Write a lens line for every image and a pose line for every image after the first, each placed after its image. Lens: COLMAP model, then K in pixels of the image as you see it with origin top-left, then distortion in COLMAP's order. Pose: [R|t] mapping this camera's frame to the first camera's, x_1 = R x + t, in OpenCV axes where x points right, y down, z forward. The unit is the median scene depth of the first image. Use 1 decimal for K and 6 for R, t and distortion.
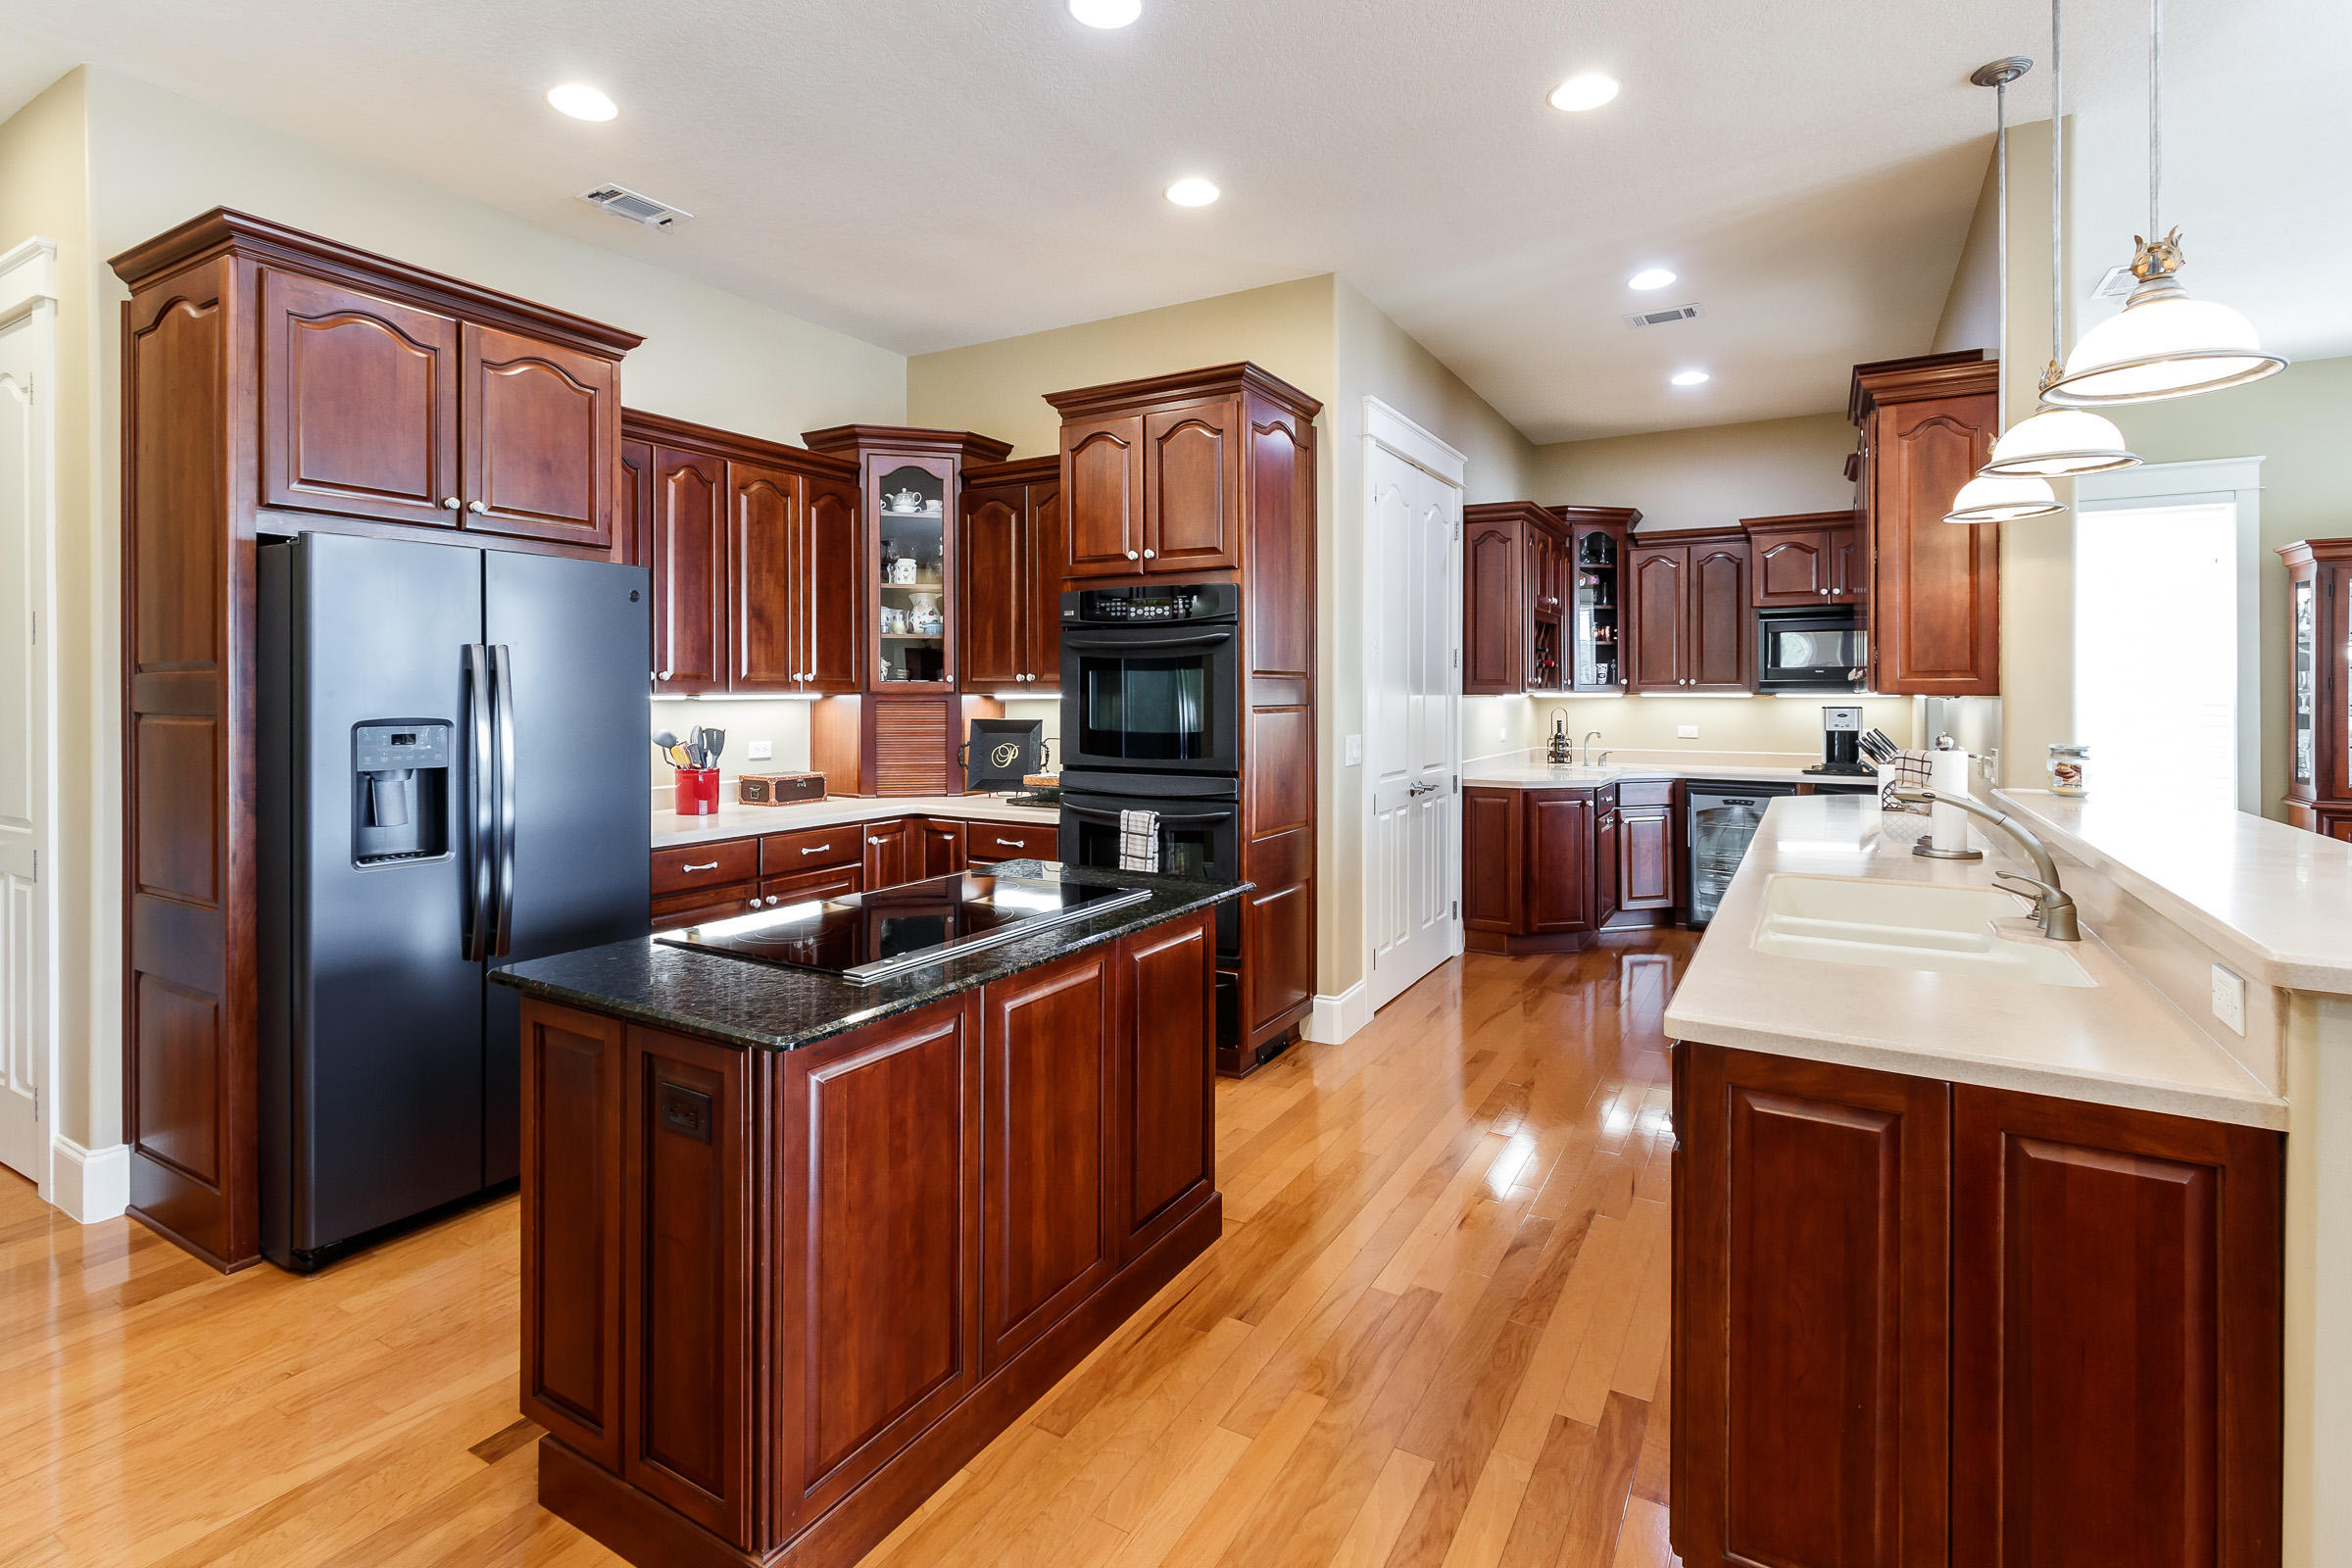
lens RADIAL K [[1074.0, 0, 1166.5], [0, 1074.0, 684.2], [0, 0, 1]] dist [0.002899, 0.000170]
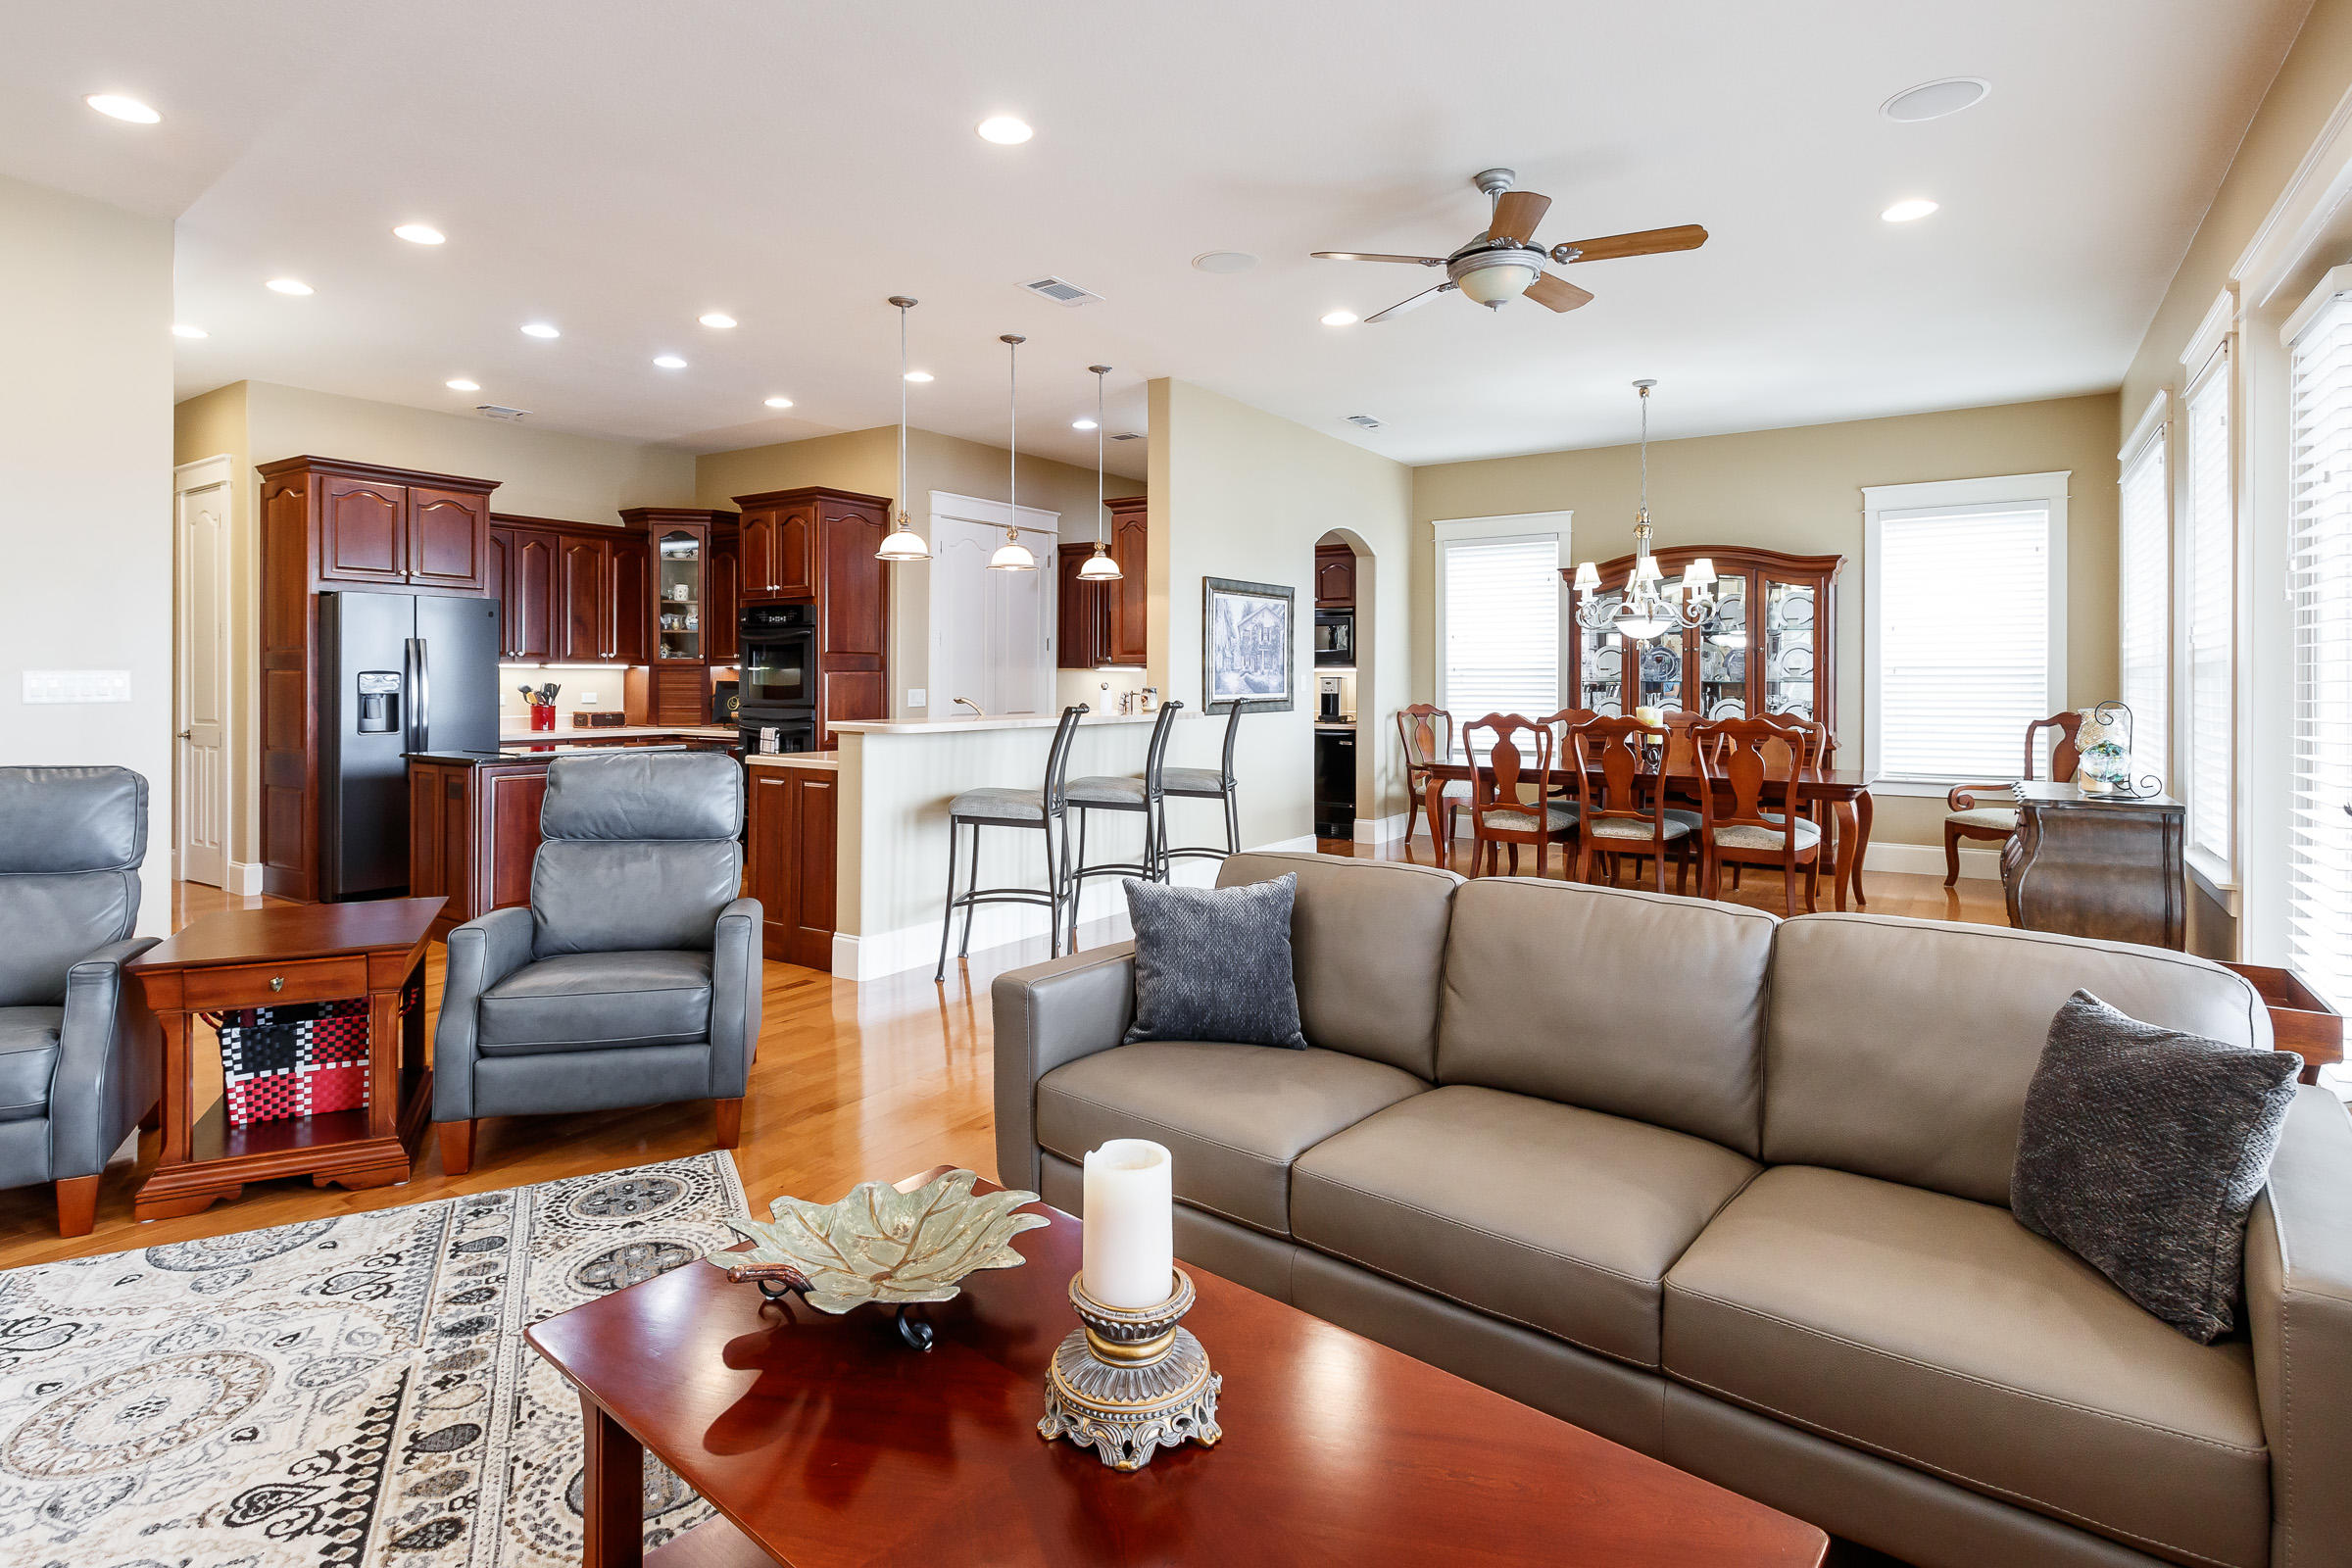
lens RADIAL K [[1197.5, 0, 1172.6], [0, 1197.5, 665.4], [0, 0, 1]] dist [0.000558, -0.000420]
pose [[0.998030, 0.001447, -0.062727, 0.791961], [-0.001736, 0.999988, -0.004563, 0.019604], [0.062720, 0.004663, 0.998020, -1.003421]]
